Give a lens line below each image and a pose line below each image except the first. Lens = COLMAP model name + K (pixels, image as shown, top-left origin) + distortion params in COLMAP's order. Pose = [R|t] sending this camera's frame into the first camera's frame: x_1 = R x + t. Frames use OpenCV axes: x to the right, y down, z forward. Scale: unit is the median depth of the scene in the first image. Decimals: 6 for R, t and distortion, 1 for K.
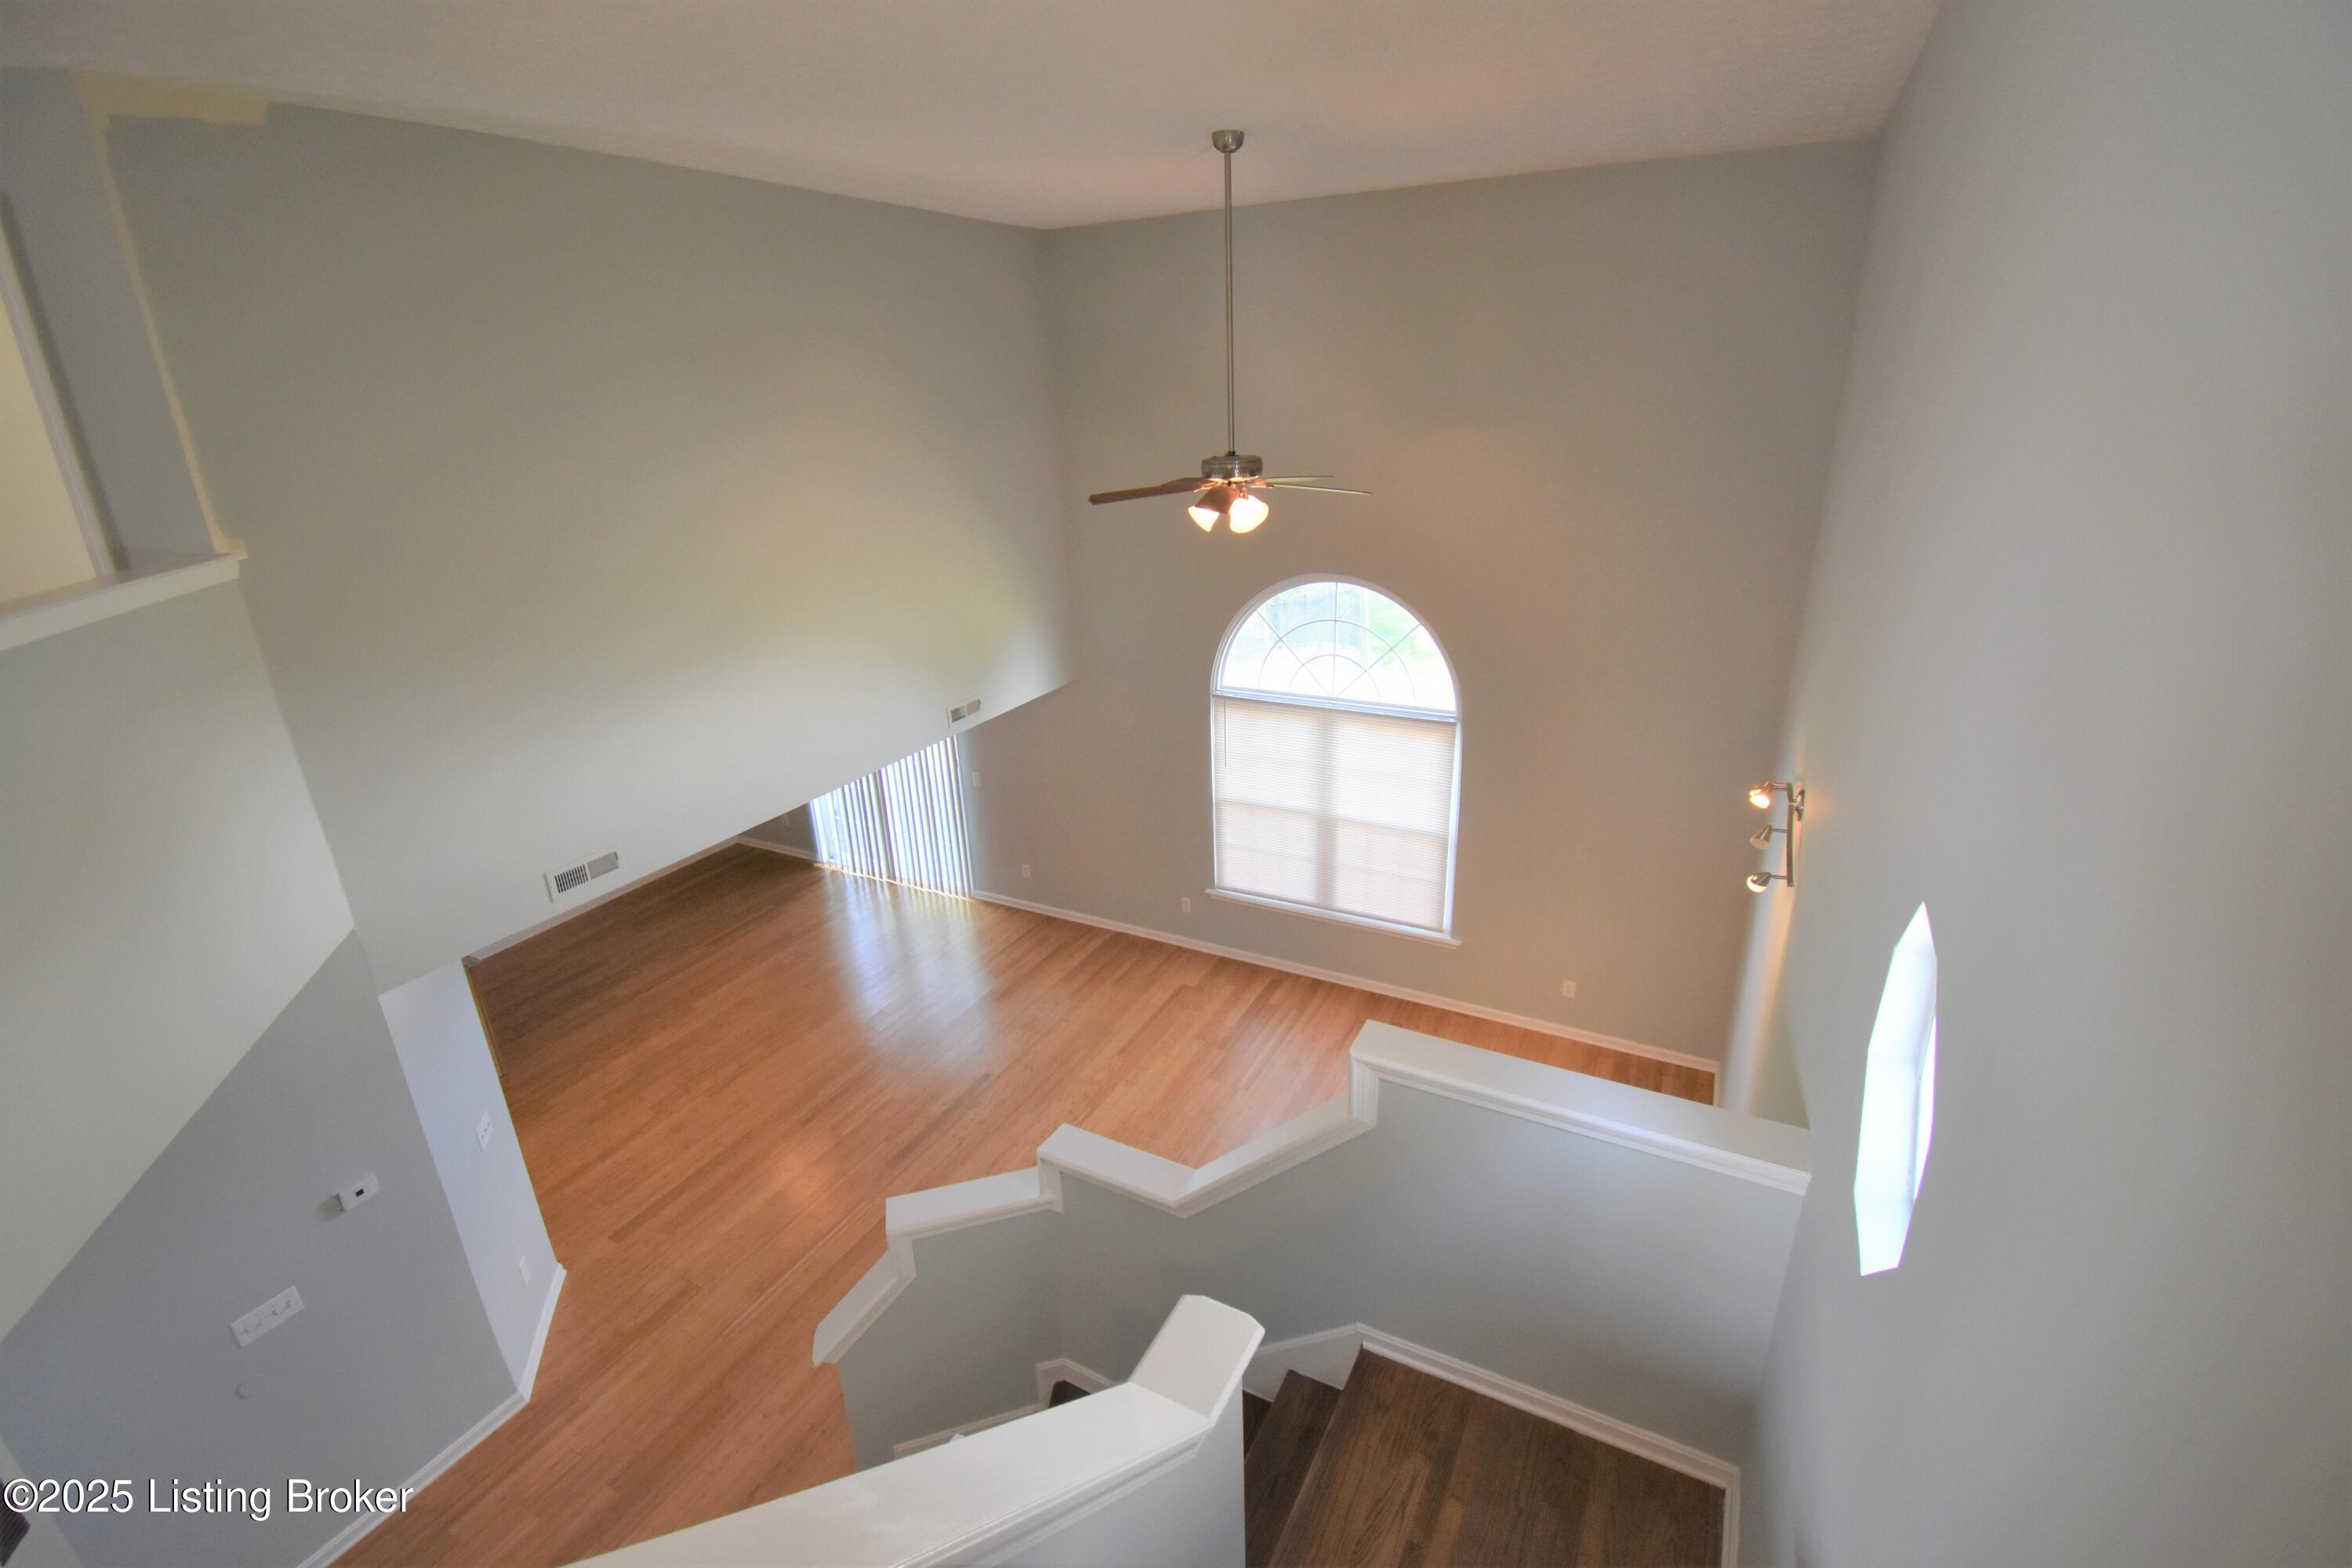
lens RADIAL K [[1039.8, 0, 1185.7], [0, 1039.8, 781.8], [0, 0, 1]] dist [0.012825, -0.020083]
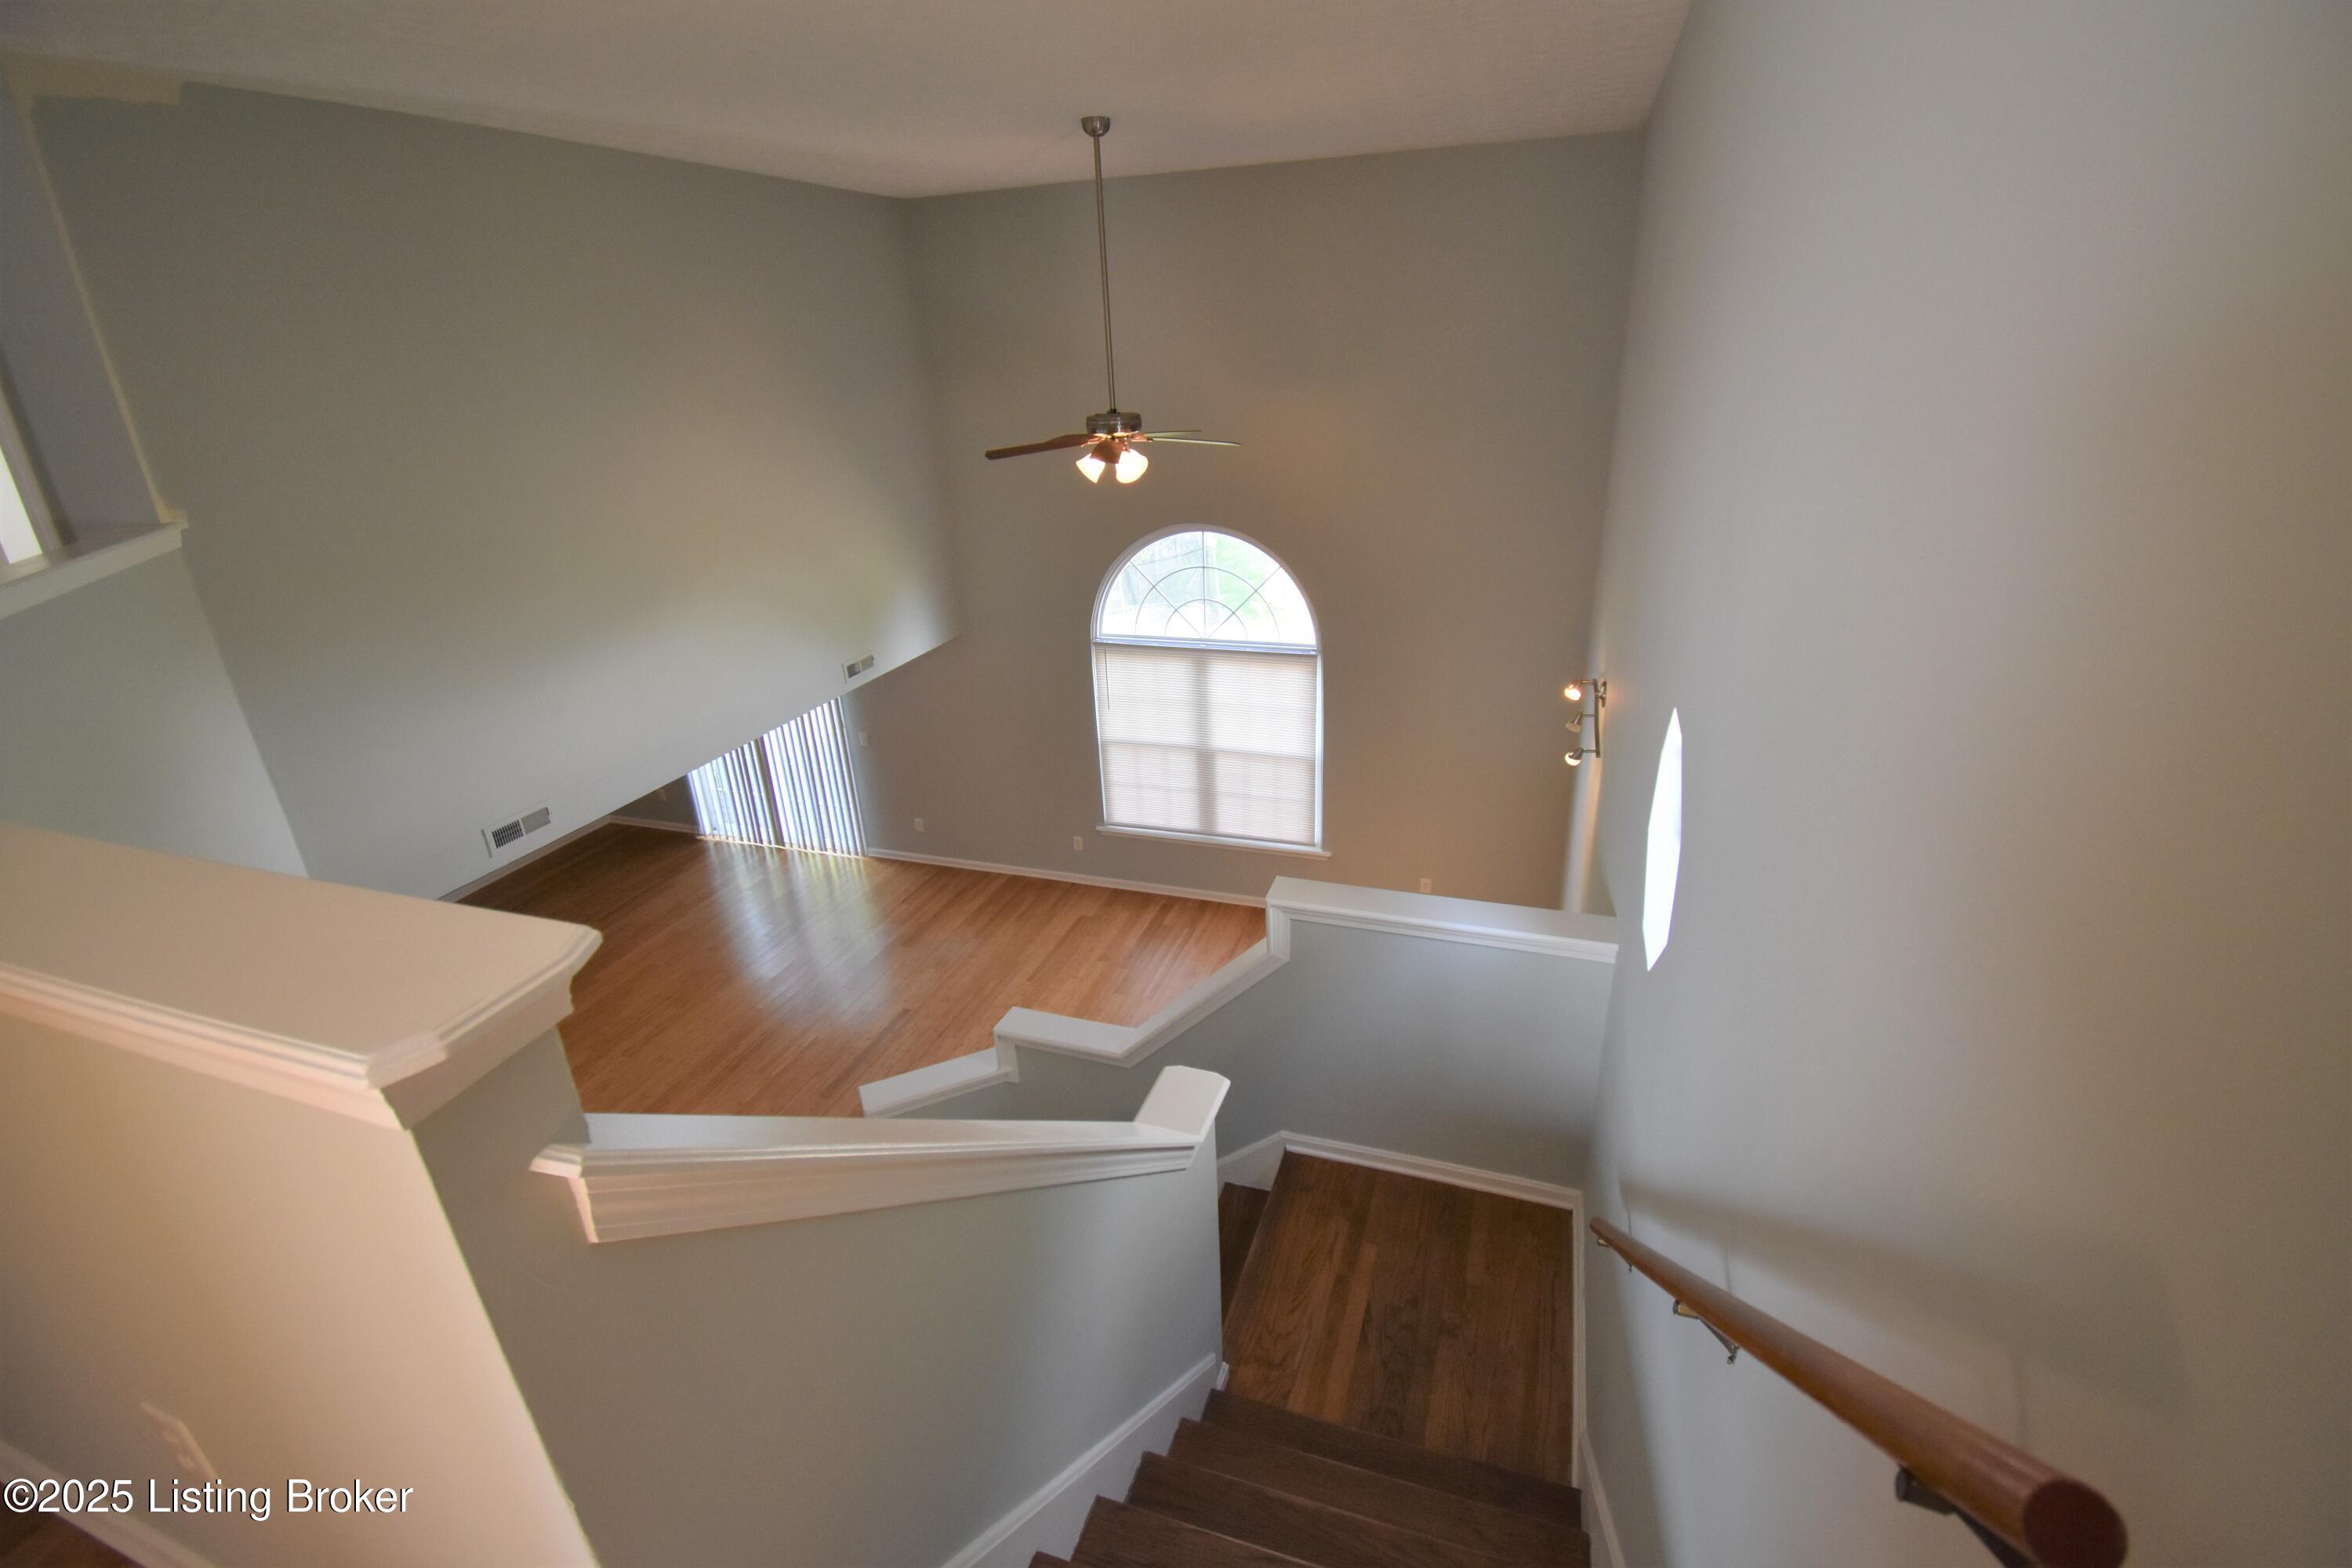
lens RADIAL K [[1039.8, 0, 1186.2], [0, 1039.8, 784.7], [0, 0, 1]] dist [0.012825, -0.020083]
pose [[0.988061, -0.066109, 0.139157, -0.052893], [0.061593, 0.997433, 0.036523, 0.040786], [-0.141214, -0.027516, 0.989597, -0.106081]]
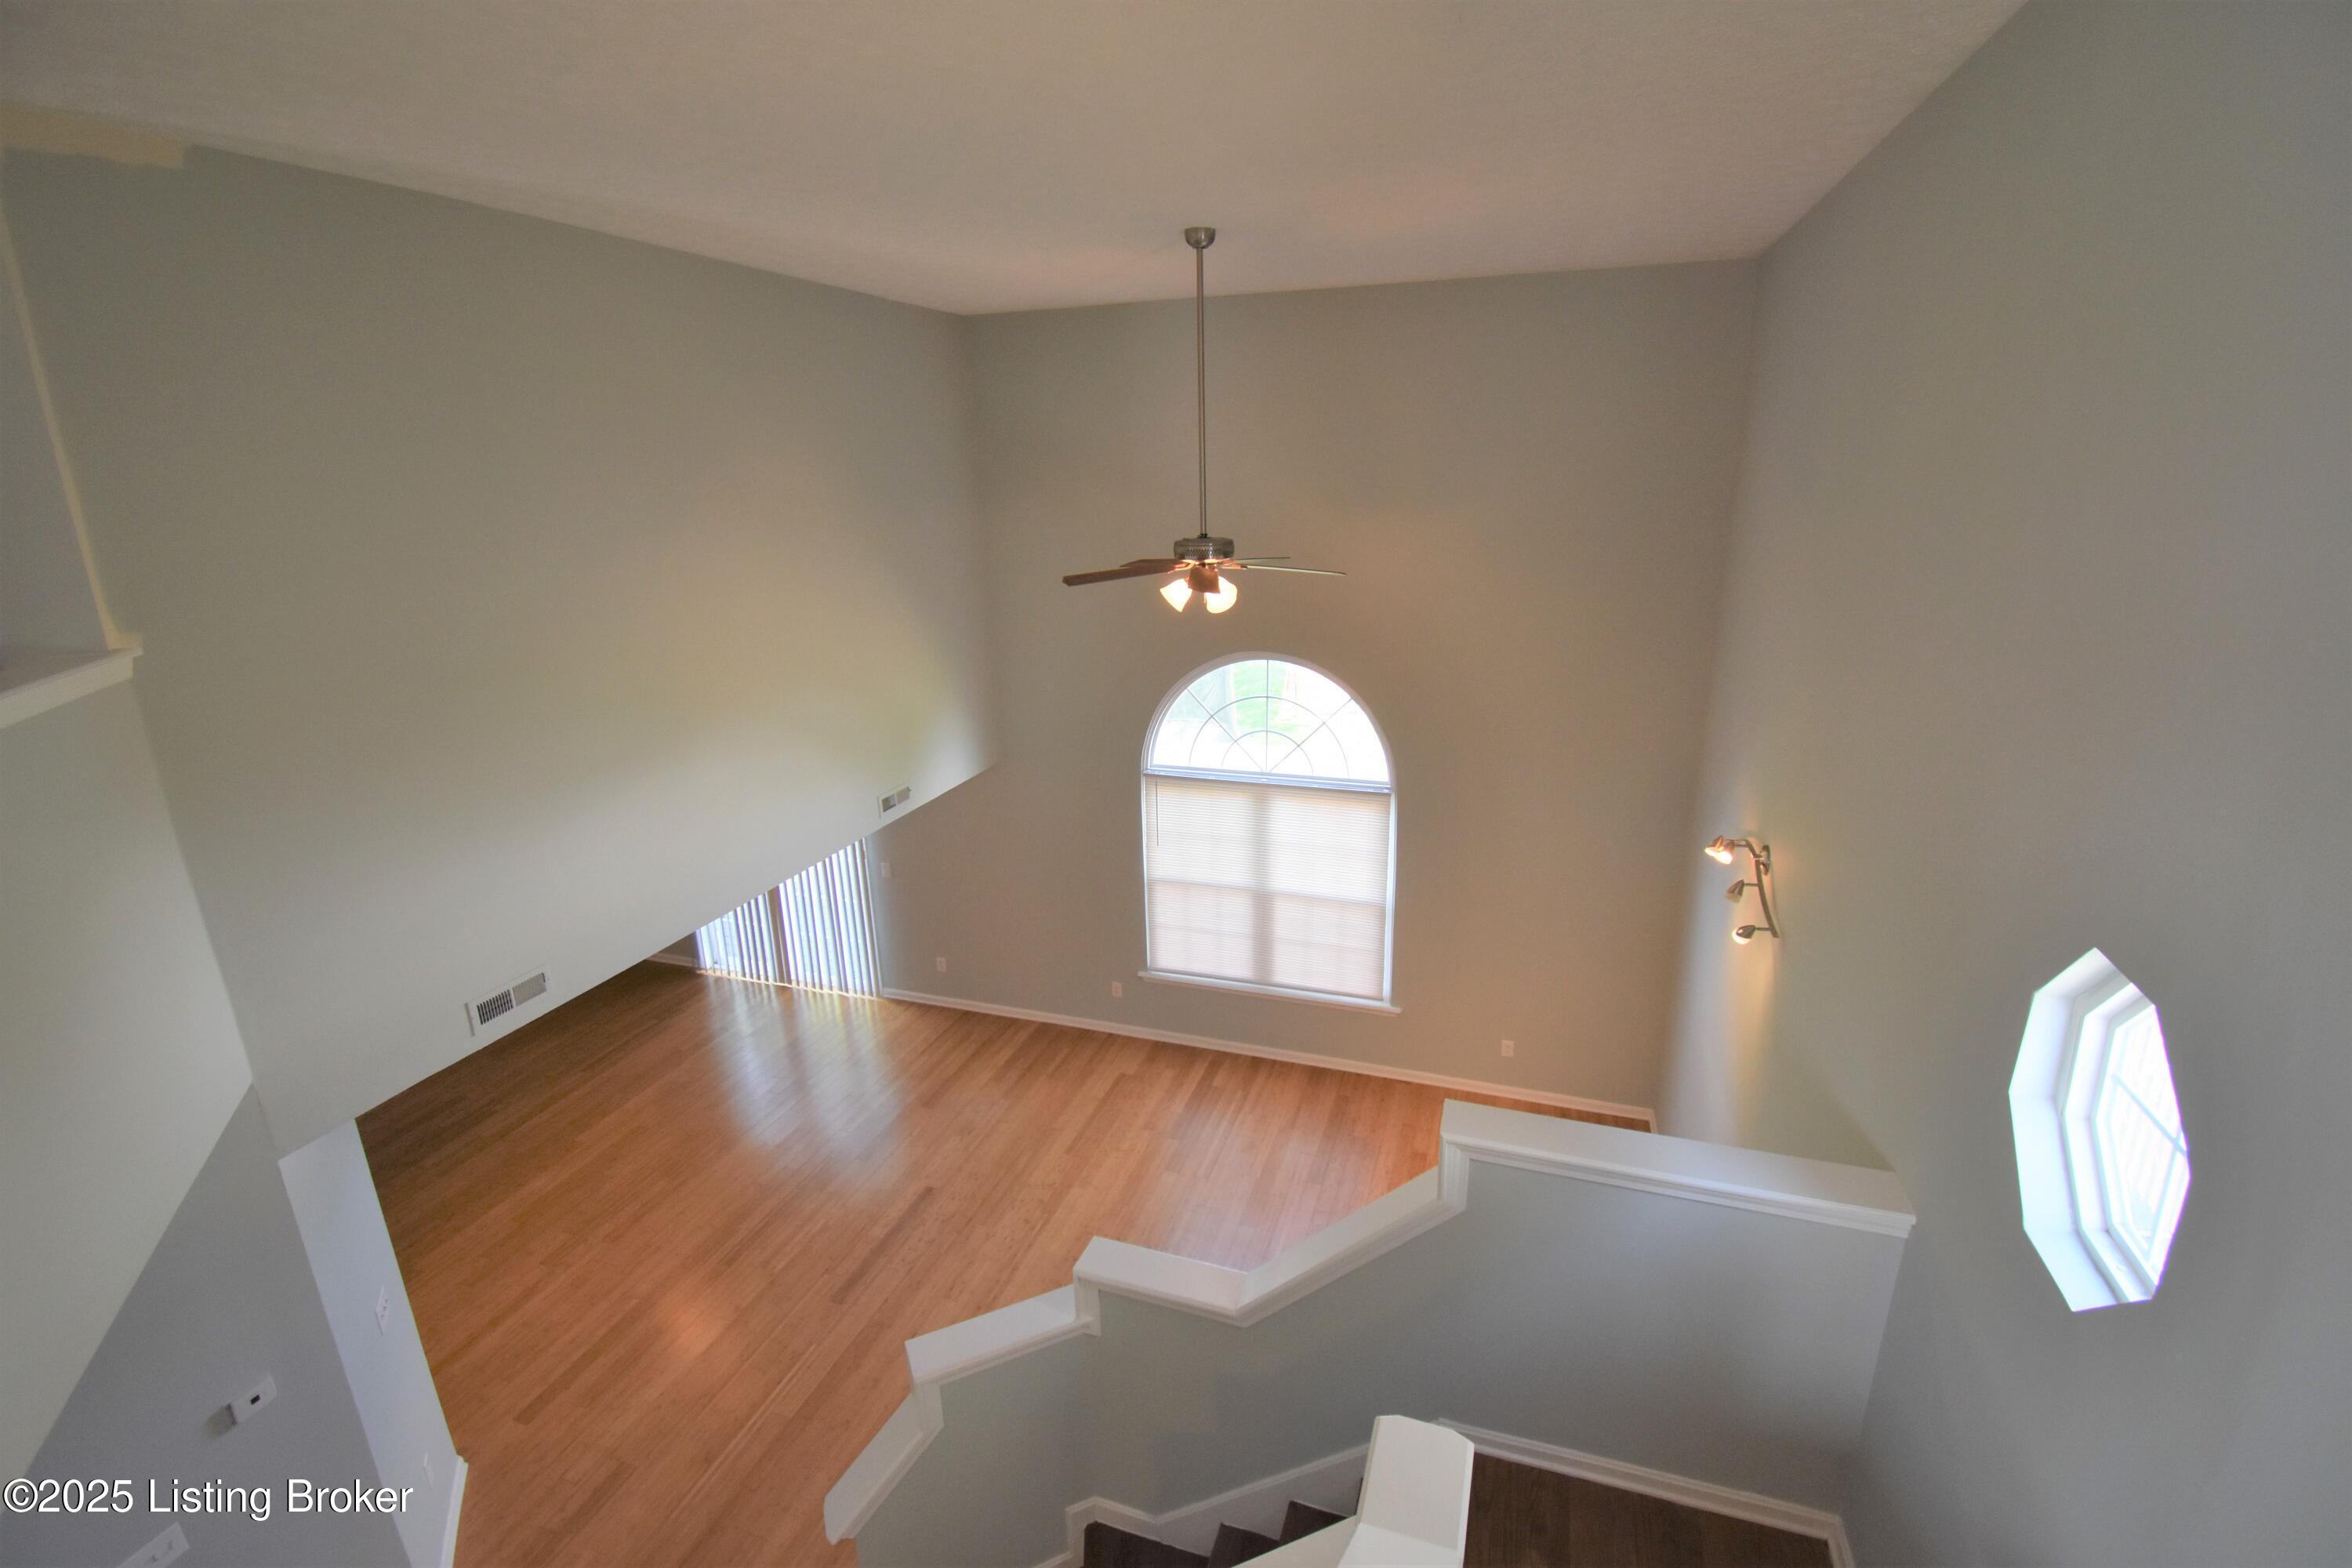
lens RADIAL K [[1039.8, 0, 1186.8], [0, 1039.8, 782.5], [0, 0, 1]] dist [0.012825, -0.020083]
pose [[0.987610, -0.034668, 0.153053, -0.119362], [0.045628, 0.996594, -0.068686, -0.007812], [-0.150151, 0.074818, 0.985828, 0.023581]]
